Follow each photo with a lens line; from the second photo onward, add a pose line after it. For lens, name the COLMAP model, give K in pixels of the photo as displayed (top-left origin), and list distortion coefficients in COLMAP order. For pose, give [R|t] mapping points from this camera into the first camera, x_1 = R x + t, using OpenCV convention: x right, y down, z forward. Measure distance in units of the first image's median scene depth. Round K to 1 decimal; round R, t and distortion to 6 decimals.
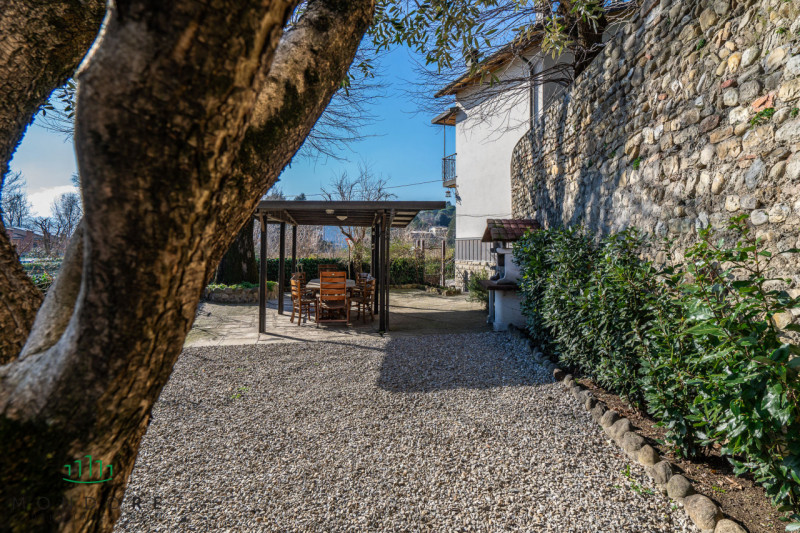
lens RADIAL K [[451.4, 0, 391.7], [0, 451.4, 233.9], [0, 0, 1]] dist [0.003613, -0.000655]
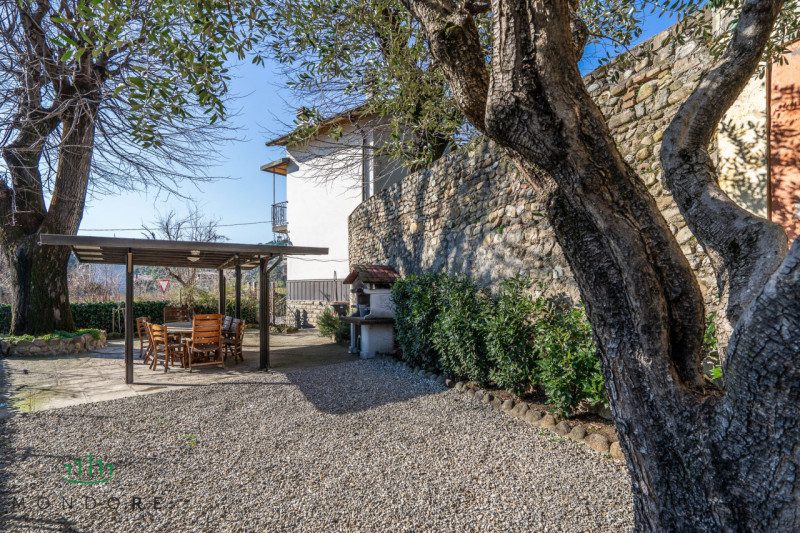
lens RADIAL K [[411.5, 0, 405.1], [0, 411.5, 286.8], [0, 0, 1]] dist [-0.001860, 0.002818]
pose [[0.869682, -0.005363, 0.493583, -0.250708], [-0.007990, 0.999657, 0.024940, -0.003024], [-0.493547, -0.025634, 0.869341, 0.007905]]
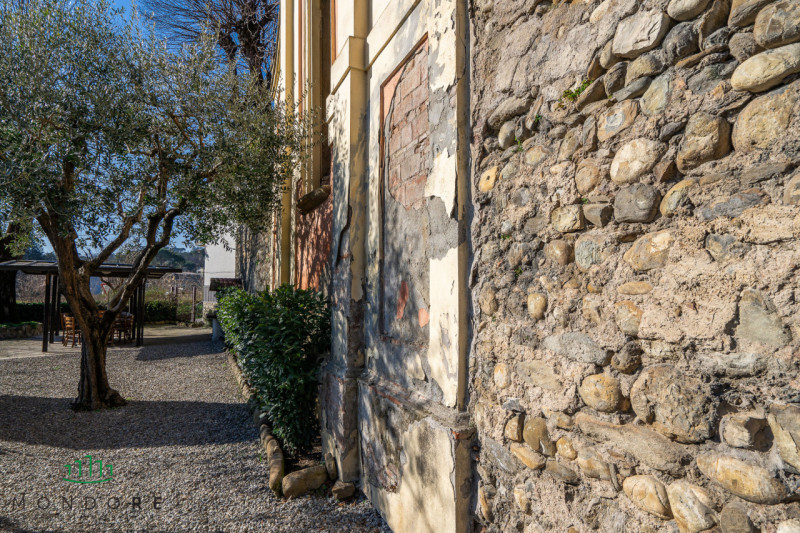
lens RADIAL K [[451.4, 0, 407.5], [0, 451.4, 268.0], [0, 0, 1]] dist [0.003613, -0.000655]
pose [[0.869728, 0.021282, 0.493072, 0.017773], [-0.014278, 0.999737, -0.017966, -0.061851], [-0.493324, 0.008586, 0.869803, -1.076336]]
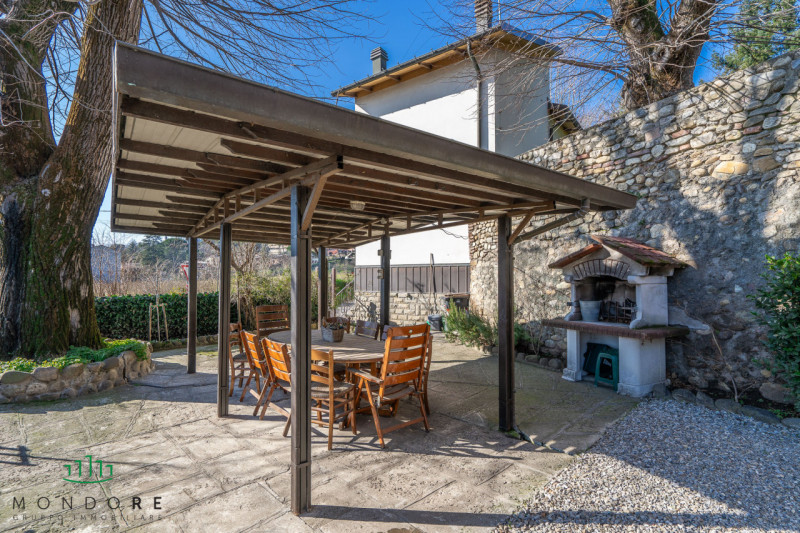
lens RADIAL K [[389.5, 0, 404.7], [0, 389.5, 272.3], [0, 0, 1]] dist [-0.008910, 0.003910]
pose [[0.843008, 0.002823, 0.537893, -0.454407], [-0.012547, 0.999817, 0.014416, 0.026015], [-0.537754, -0.018901, 0.842890, 0.826080]]
